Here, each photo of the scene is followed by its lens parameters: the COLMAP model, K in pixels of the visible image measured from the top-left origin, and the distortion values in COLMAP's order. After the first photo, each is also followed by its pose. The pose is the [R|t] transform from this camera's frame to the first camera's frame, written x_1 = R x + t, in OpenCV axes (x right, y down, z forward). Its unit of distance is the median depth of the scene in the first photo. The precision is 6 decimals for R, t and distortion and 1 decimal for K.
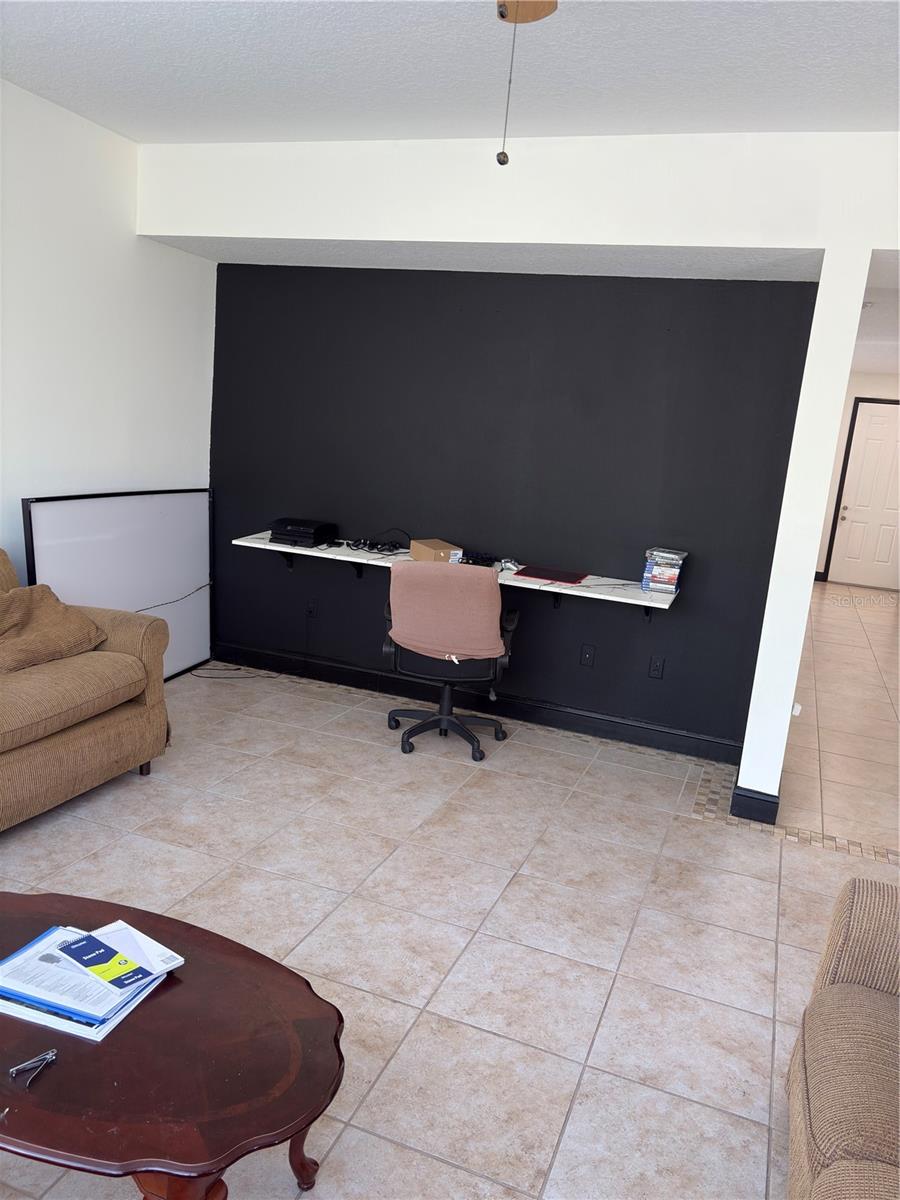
lens RADIAL K [[906.7, 0, 454.9], [0, 906.7, 603.2], [0, 0, 1]] dist [0.050287, -0.053684]
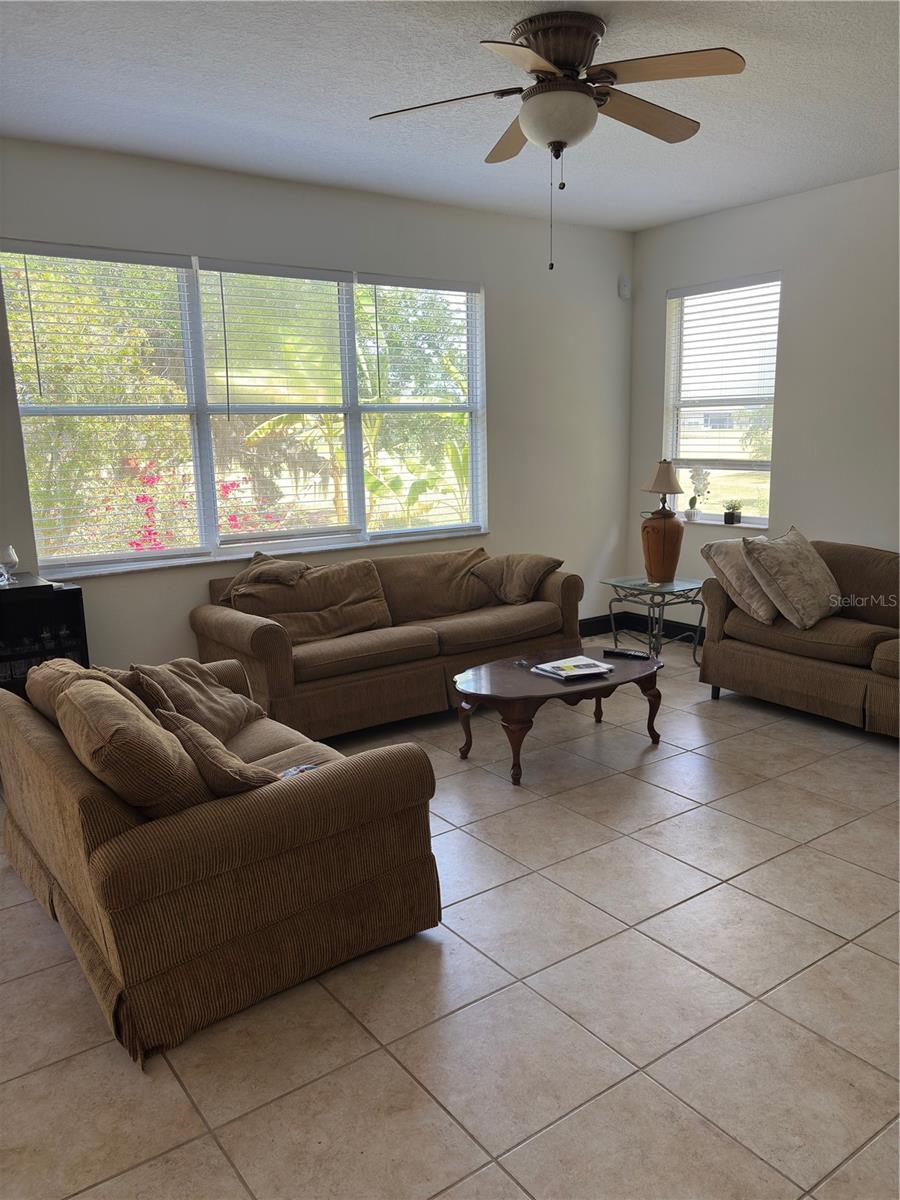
lens RADIAL K [[910.8, 0, 452.0], [0, 910.8, 618.9], [0, 0, 1]] dist [0.009493, 0.005952]
pose [[-0.552232, 0.091536, -0.828650, 0.891141], [-0.188392, 0.954543, 0.230991, -0.099339], [0.812126, 0.283672, -0.509884, 1.017607]]
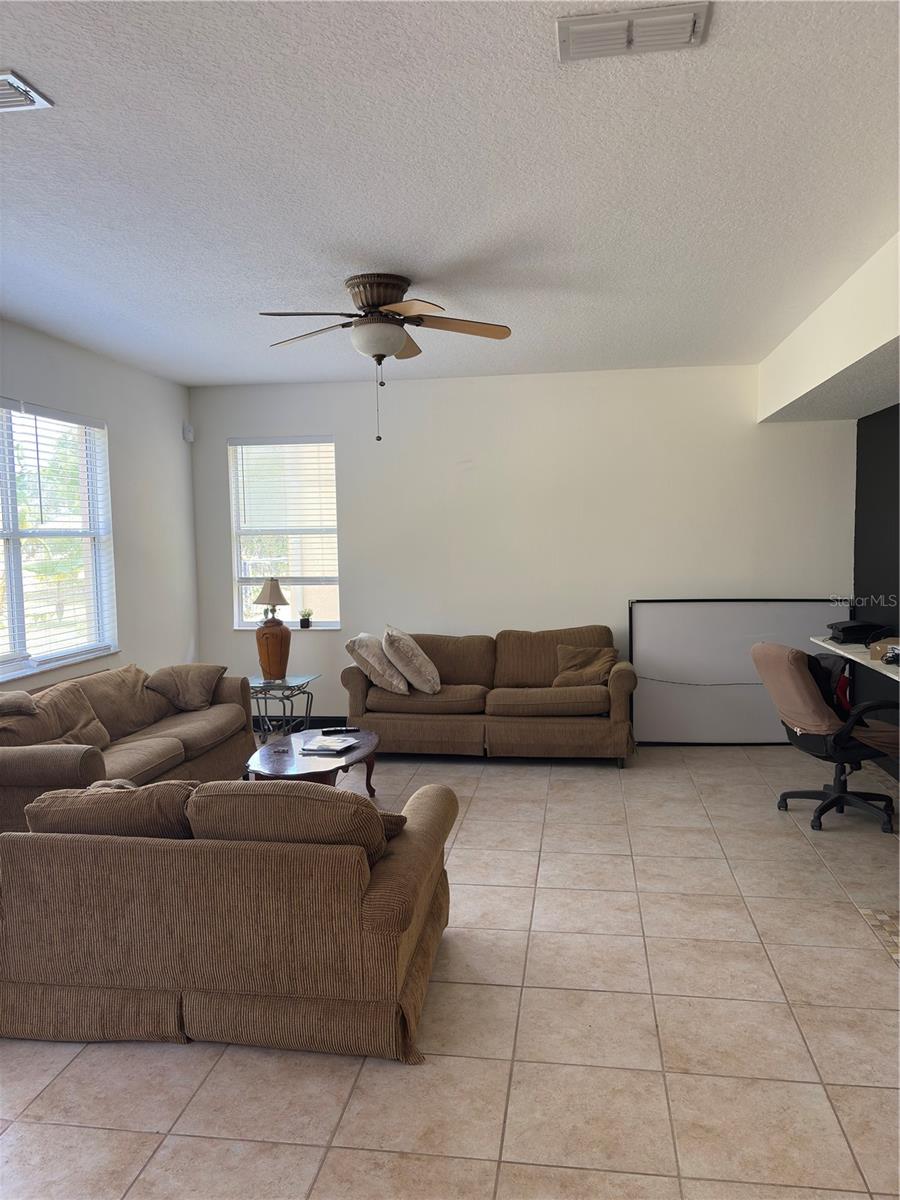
lens RADIAL K [[906.7, 0, 454.9], [0, 906.7, 603.2], [0, 0, 1]] dist [0.050287, -0.053684]
pose [[0.209826, -0.023030, -0.977467, 1.306625], [-0.149487, 0.987213, -0.055349, 0.039119], [0.966244, 0.157732, 0.203701, 0.400633]]
